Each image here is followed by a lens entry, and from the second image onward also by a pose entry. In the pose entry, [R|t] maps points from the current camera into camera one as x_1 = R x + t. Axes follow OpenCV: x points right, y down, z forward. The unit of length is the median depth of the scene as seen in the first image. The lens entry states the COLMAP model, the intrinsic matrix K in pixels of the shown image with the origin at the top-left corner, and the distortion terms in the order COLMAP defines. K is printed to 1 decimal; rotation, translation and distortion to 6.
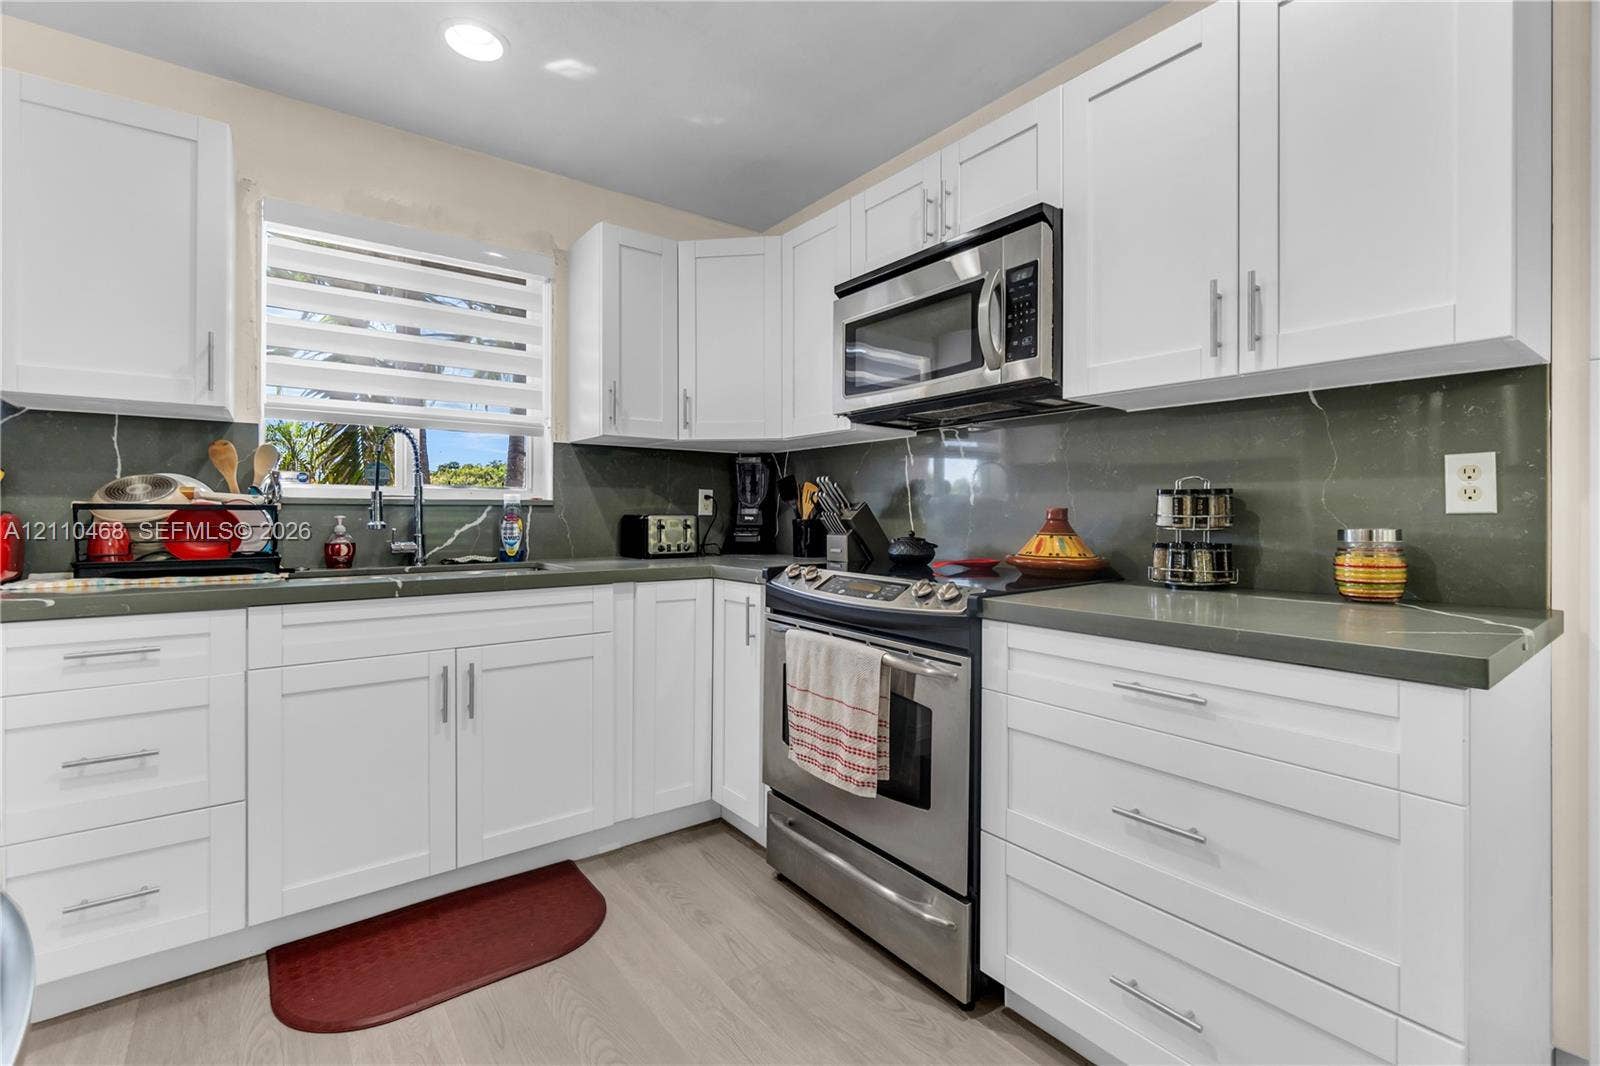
lens RADIAL K [[703.2, 0, 782.3], [0, 703.2, 512.0], [0, 0, 1]] dist [-0.000386, -0.000115]
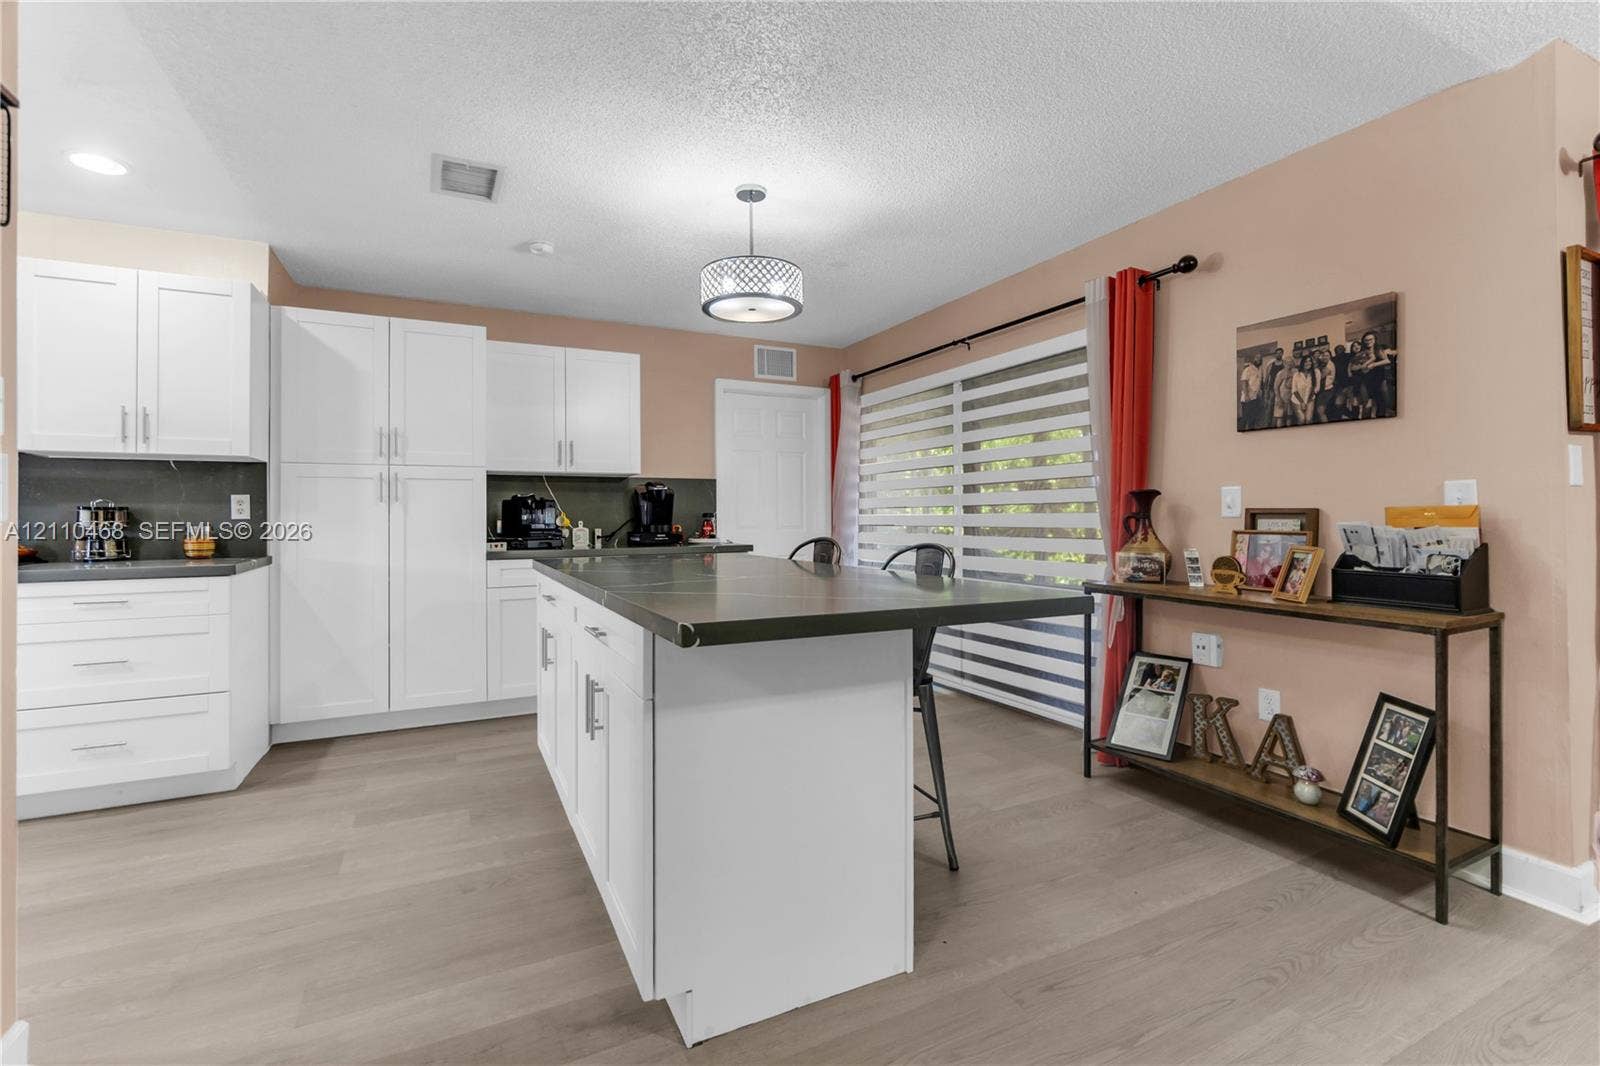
lens RADIAL K [[703.2, 0, 782.3], [0, 703.2, 512.0], [0, 0, 1]] dist [-0.000386, -0.000115]
pose [[0.186813, 0.006030, 0.982377, -0.787565], [0.006608, 0.999951, -0.007394, 0.005387], [-0.982373, 0.007873, 0.186764, -0.961446]]
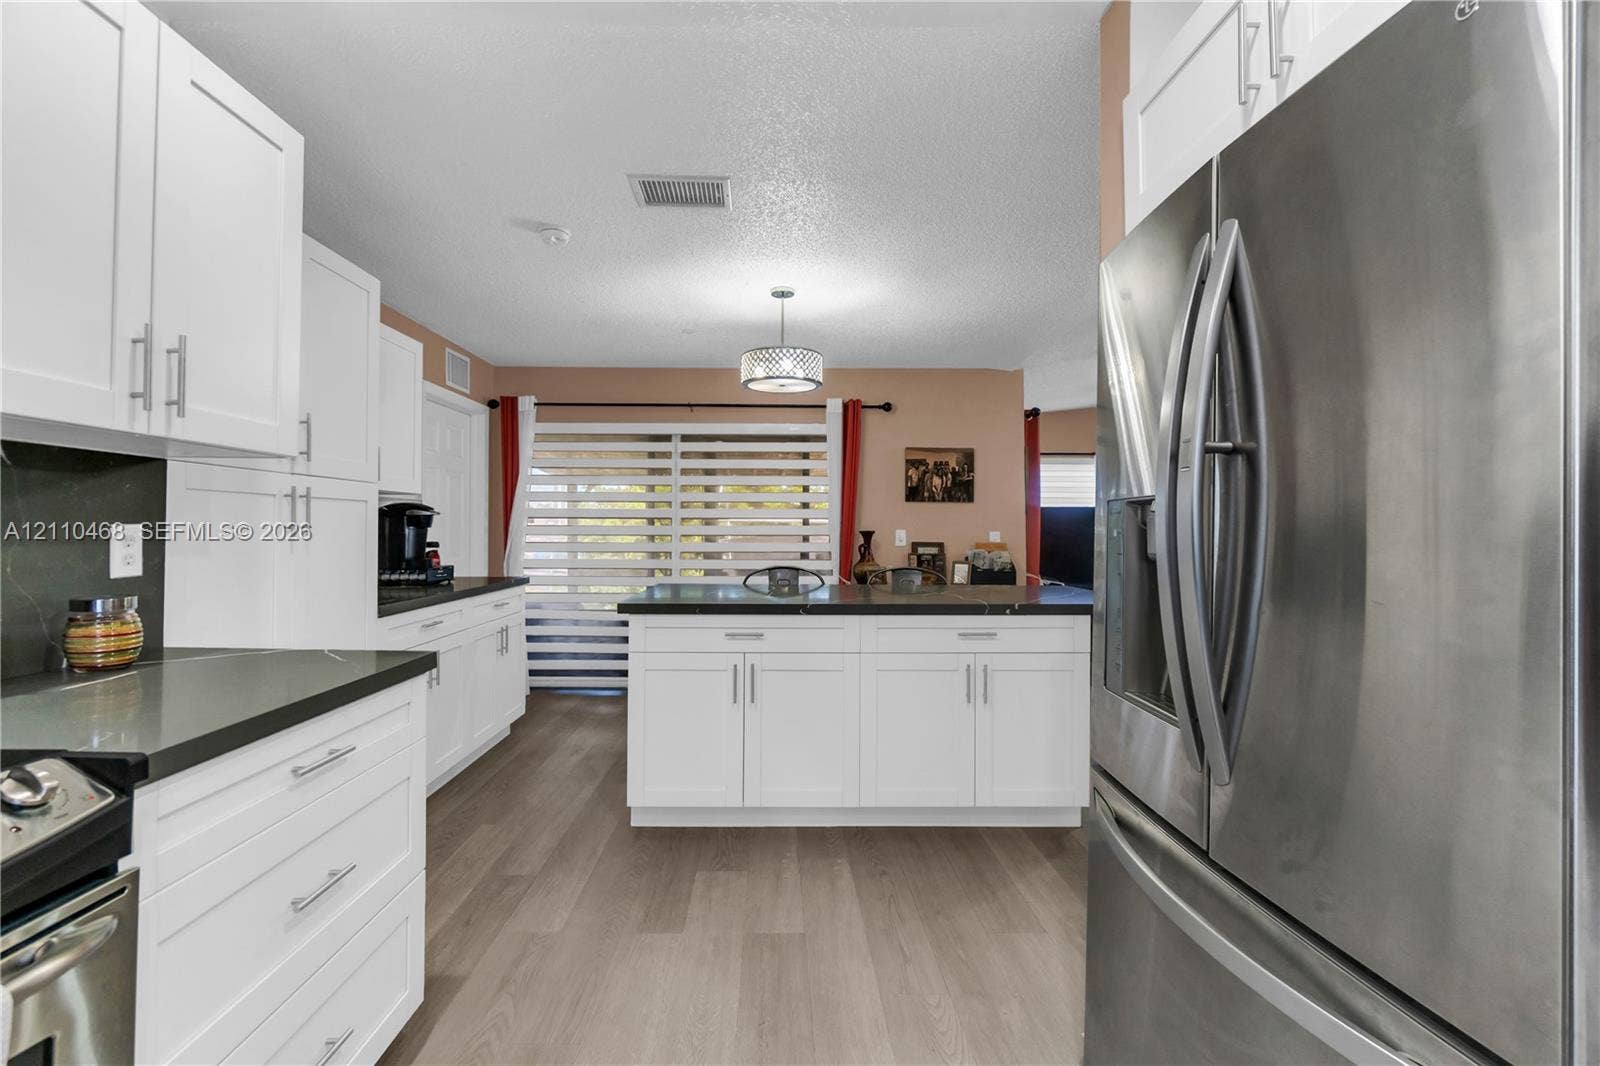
lens RADIAL K [[703.2, 0, 782.3], [0, 703.2, 512.0], [0, 0, 1]] dist [-0.000386, -0.000115]
pose [[-0.809260, 0.010000, 0.587366, -0.414986], [-0.003787, 0.999746, -0.022239, -0.060977], [-0.587439, -0.020222, -0.809016, 0.954764]]
